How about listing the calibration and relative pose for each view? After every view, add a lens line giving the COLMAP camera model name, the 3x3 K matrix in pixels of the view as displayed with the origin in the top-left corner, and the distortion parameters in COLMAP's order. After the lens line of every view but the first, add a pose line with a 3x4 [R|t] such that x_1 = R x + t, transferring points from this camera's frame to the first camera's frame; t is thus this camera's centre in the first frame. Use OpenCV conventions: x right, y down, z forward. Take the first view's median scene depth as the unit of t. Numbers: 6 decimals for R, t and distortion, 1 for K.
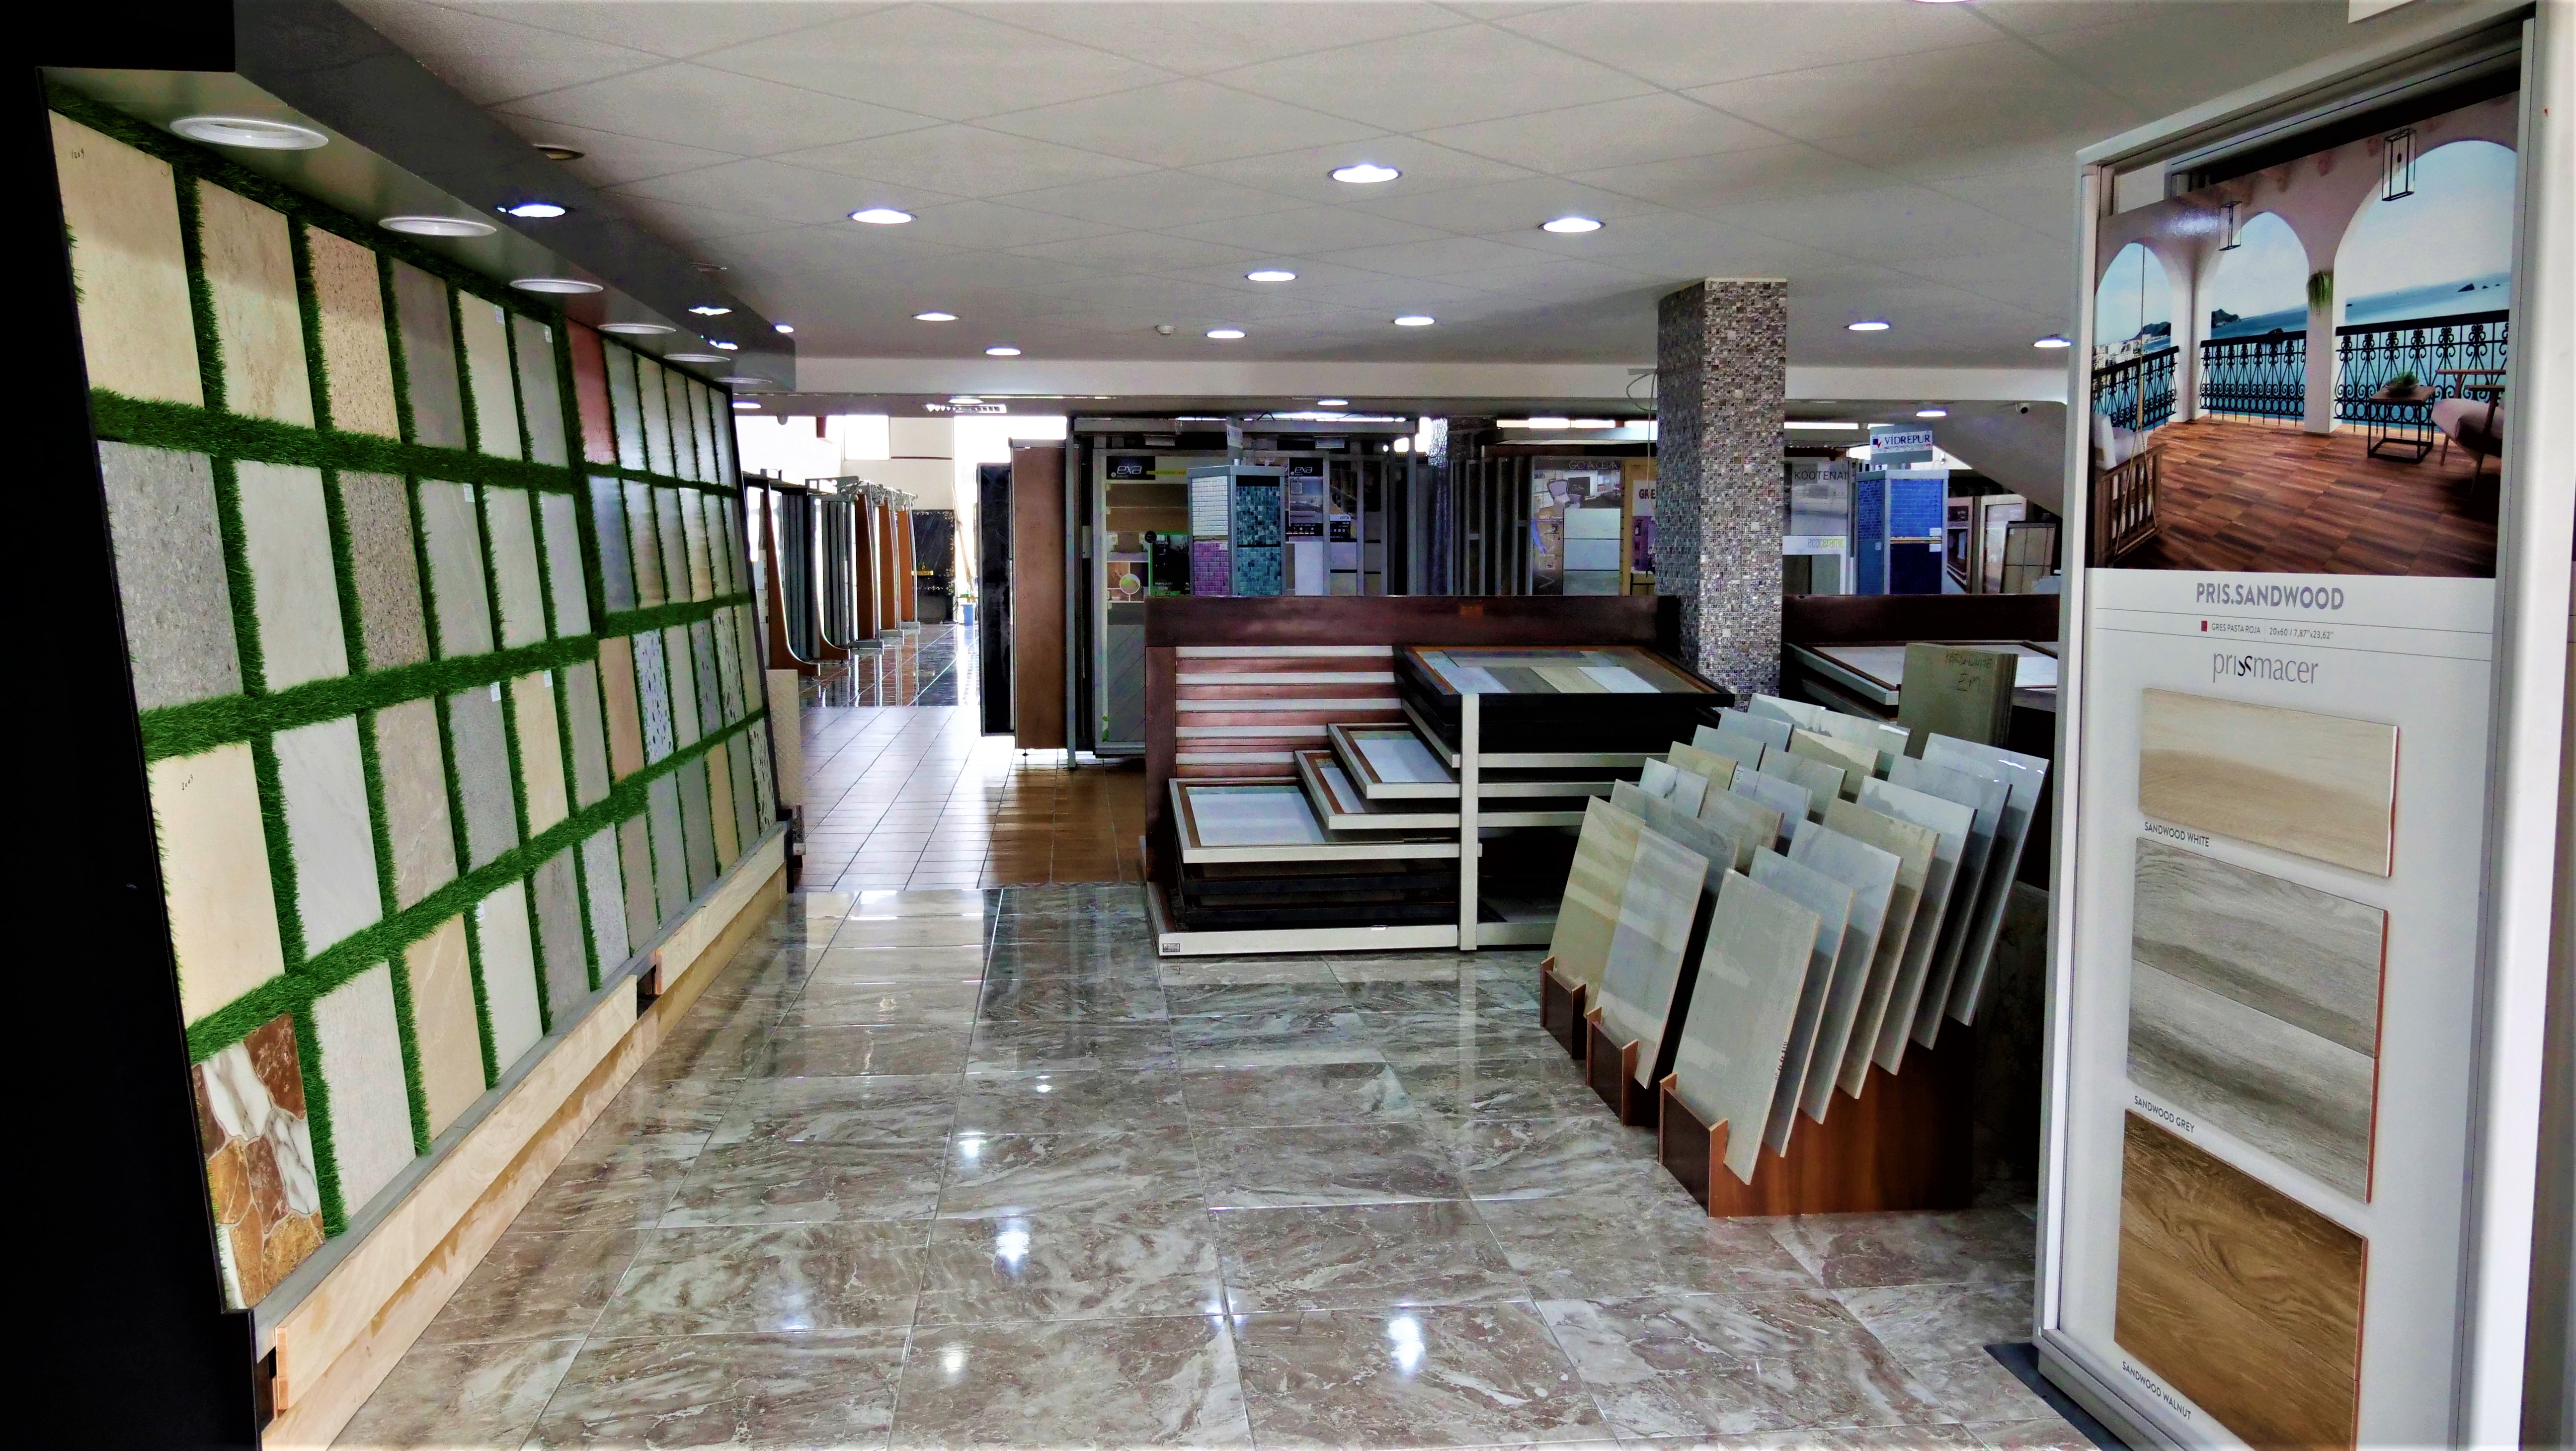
lens RADIAL K [[1967.4, 0, 1277.3], [0, 1967.4, 722.4], [0, 0, 1]] dist [-0.008901, 0.004320]
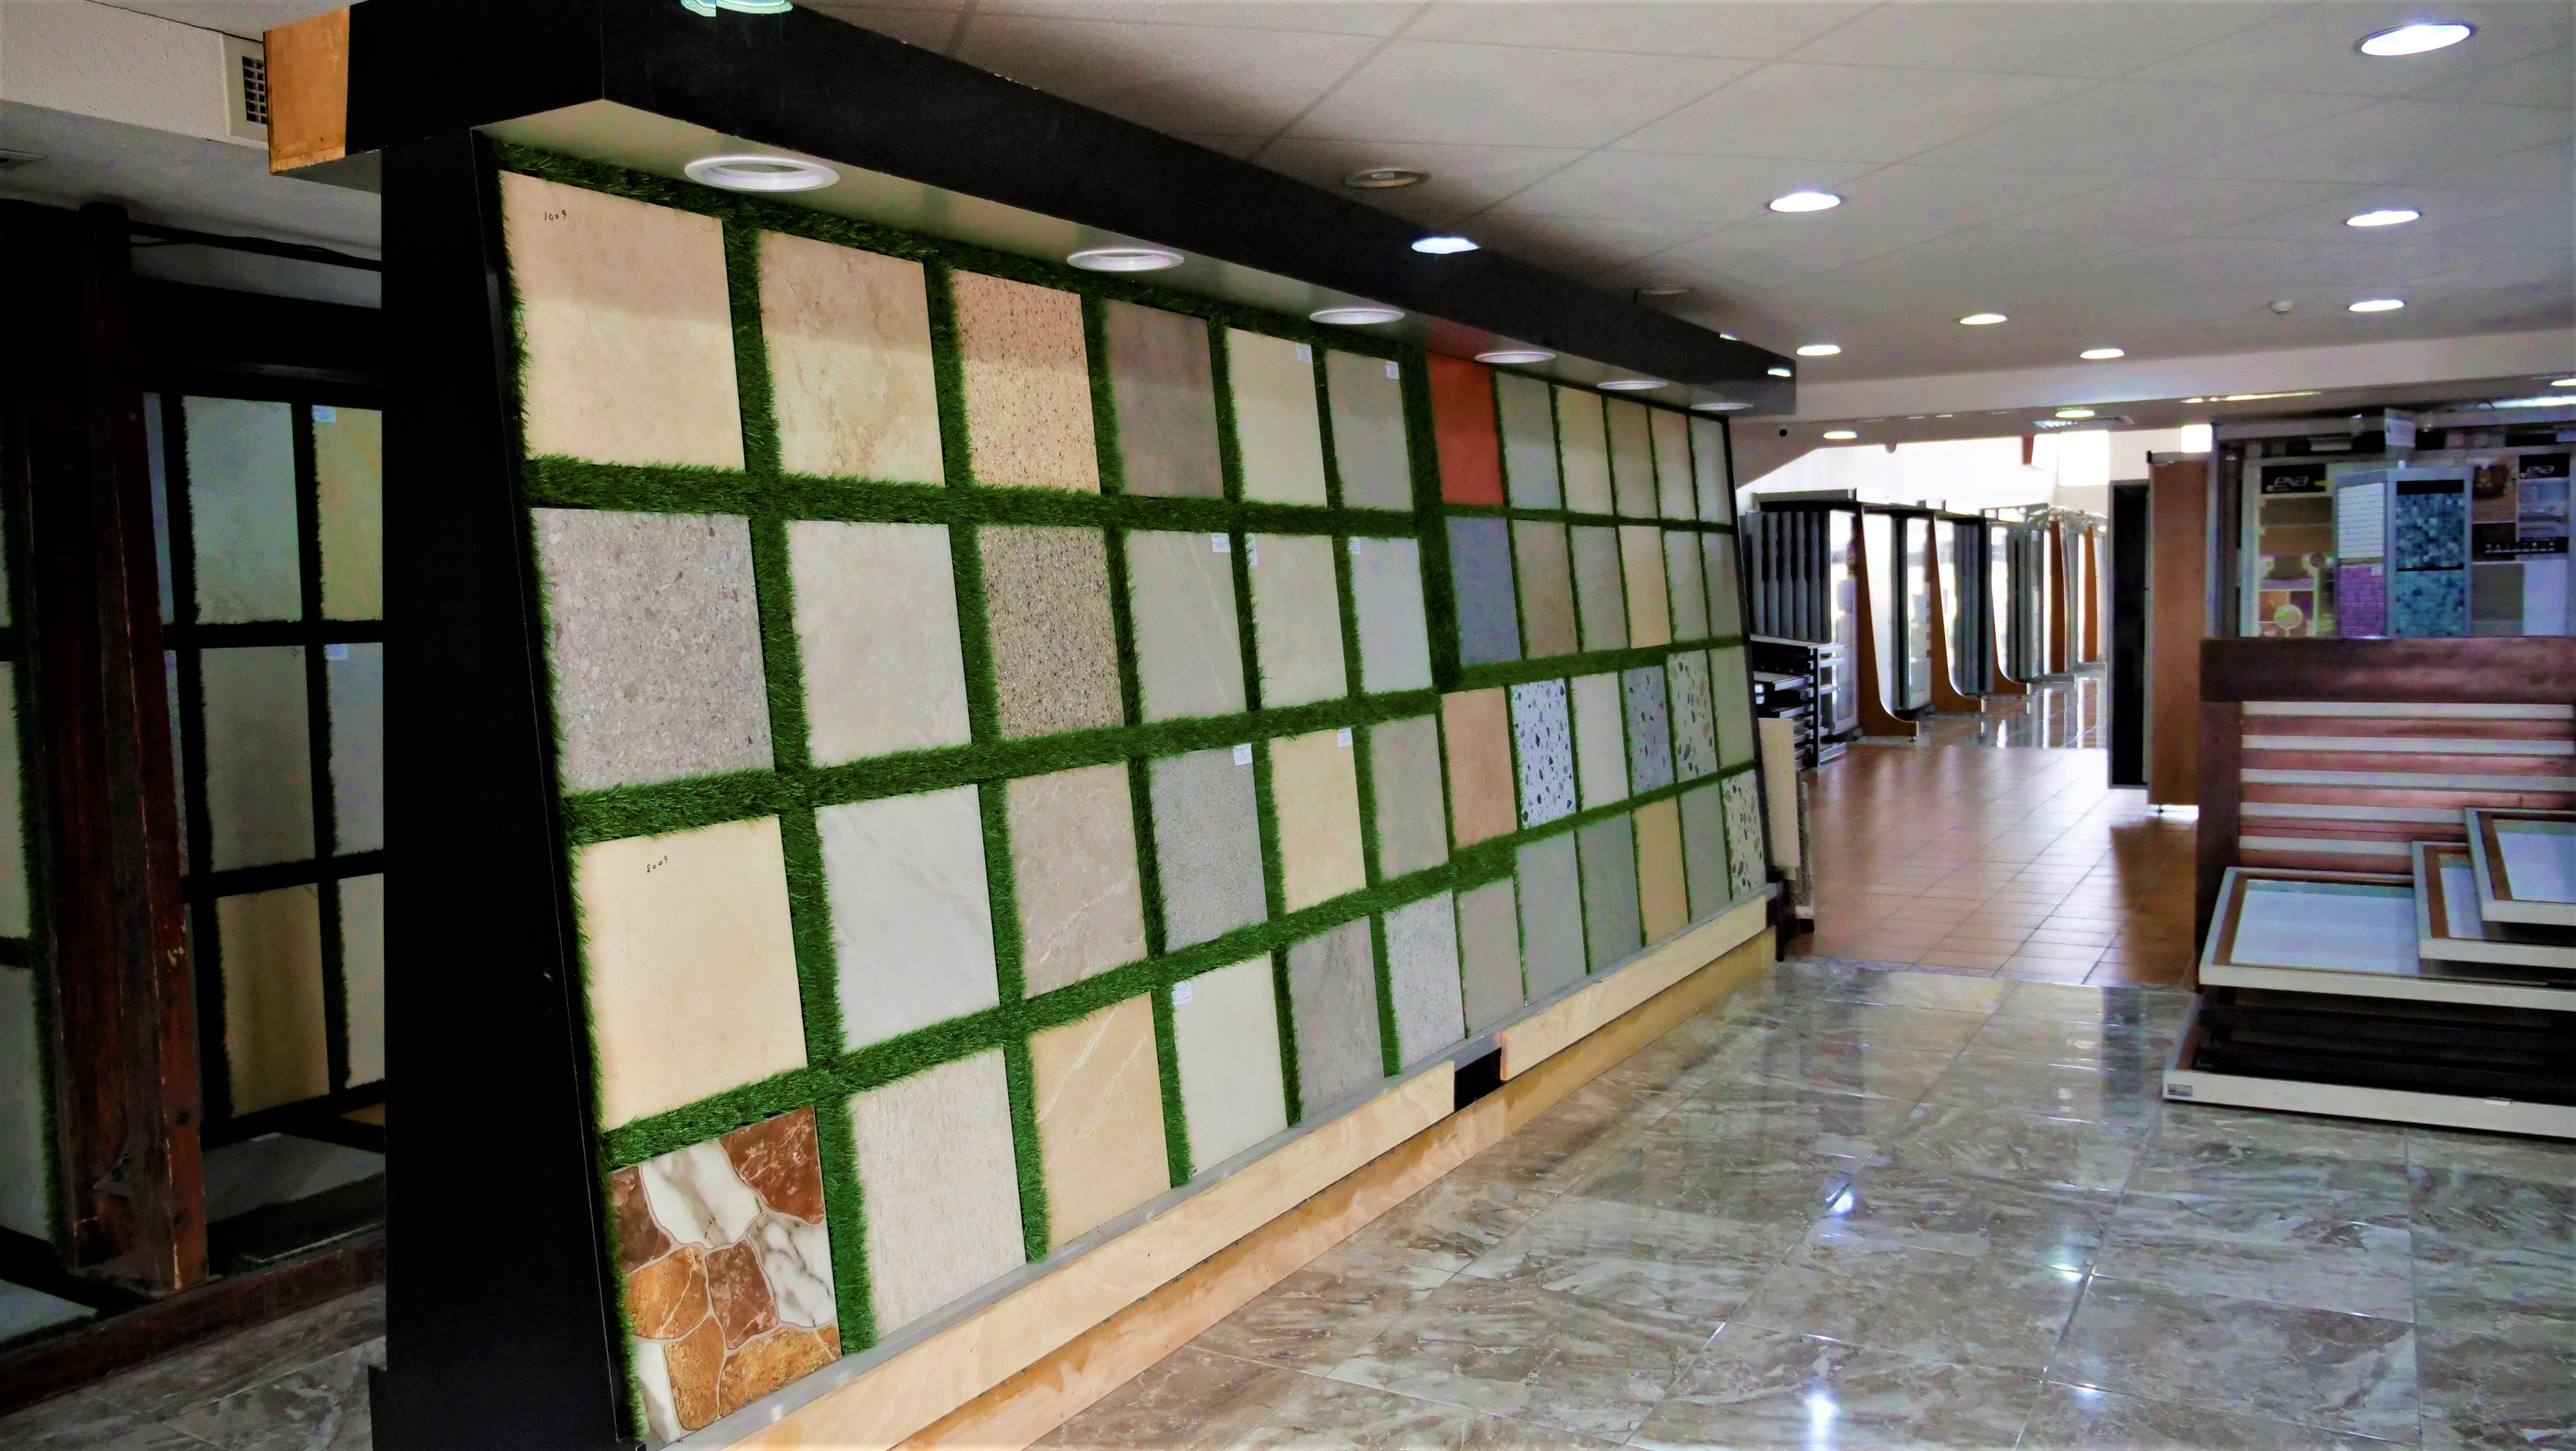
lens RADIAL K [[1860.8, 0, 1288.0], [0, 1860.8, 725.5], [0, 0, 1]] dist [-0.023113, 0.006931]
pose [[0.803288, 0.023940, -0.595109, 0.156807], [-0.029983, 0.999550, -0.000262, -0.032033], [0.594835, 0.018053, 0.803645, 0.325015]]
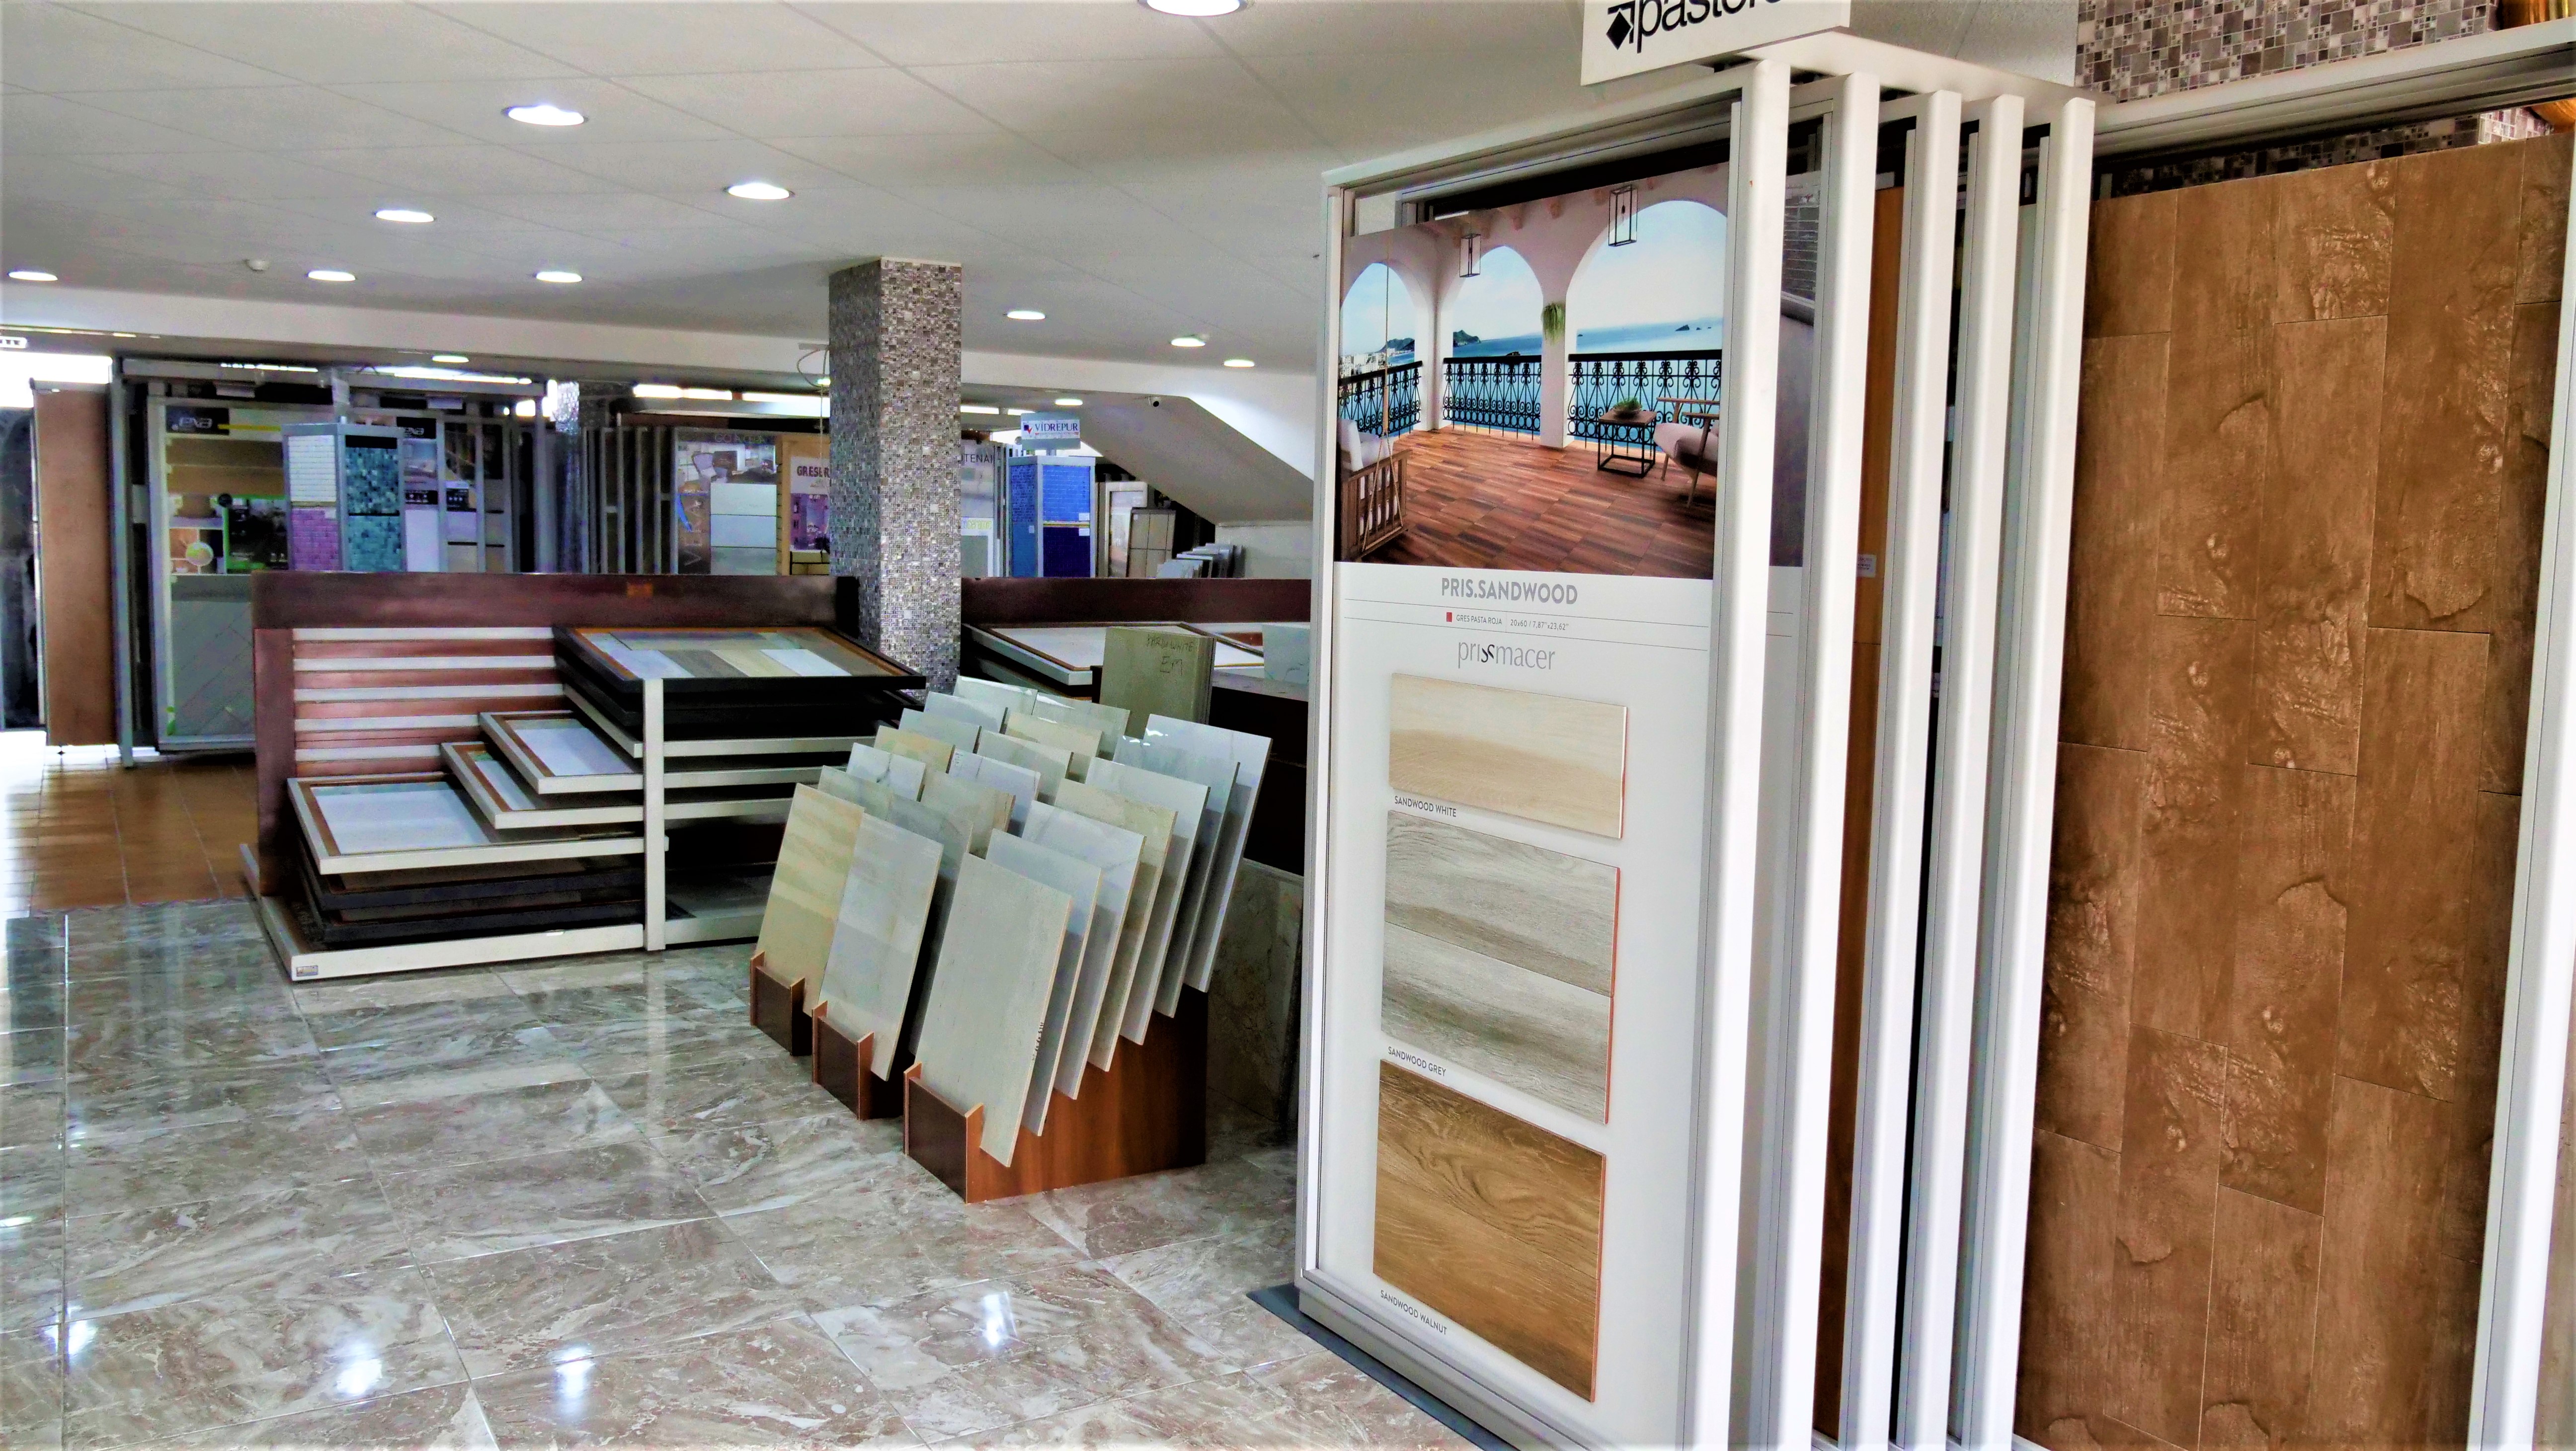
lens RADIAL K [[1967.4, 0, 1277.3], [0, 1967.4, 722.4], [0, 0, 1]] dist [-0.008901, 0.004320]
pose [[0.901229, -0.020958, 0.432835, -0.066933], [0.015702, 0.999753, 0.015713, -0.006296], [-0.433058, -0.007365, 0.901336, 0.032563]]
